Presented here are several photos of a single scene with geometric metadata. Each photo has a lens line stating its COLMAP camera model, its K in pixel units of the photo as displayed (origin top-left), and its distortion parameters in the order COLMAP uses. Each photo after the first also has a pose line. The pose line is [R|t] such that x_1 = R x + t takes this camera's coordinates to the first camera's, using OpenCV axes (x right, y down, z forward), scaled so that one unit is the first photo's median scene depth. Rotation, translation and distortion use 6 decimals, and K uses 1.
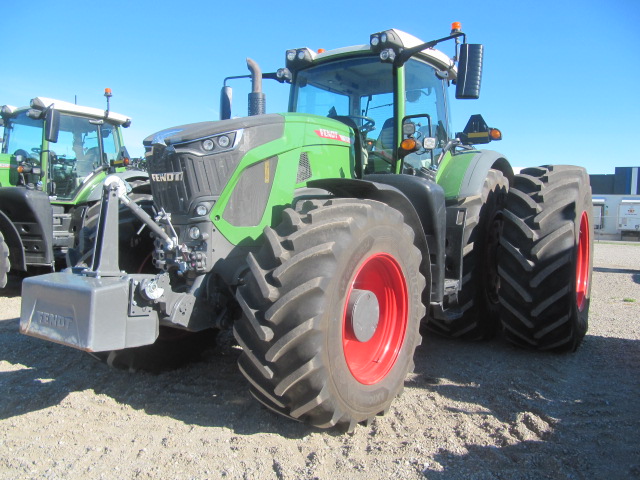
lens RADIAL K [[524.3, 0, 316.2], [0, 524.3, 242.0], [0, 0, 1]] dist [-0.054159, 0.012474]
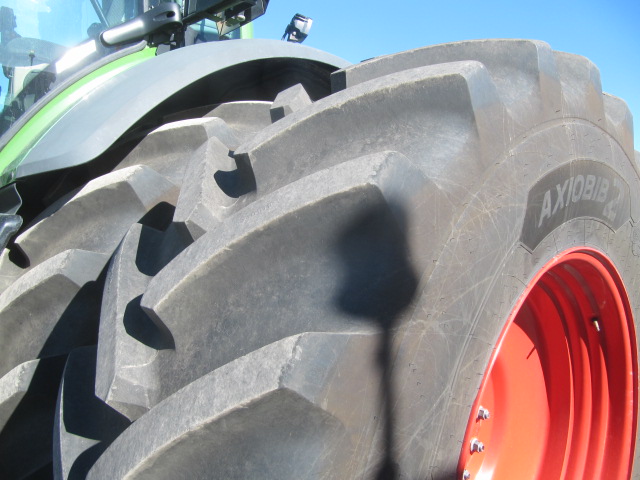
lens RADIAL K [[522.8, 0, 320.0], [0, 522.8, 240.0], [0, 0, 1]] dist [-0.055106, 0.017223]
pose [[0.974916, 0.037040, -0.219469, 0.496853], [-0.048250, 0.997778, -0.045939, -0.052121], [0.217280, 0.055376, 0.974537, 0.823048]]
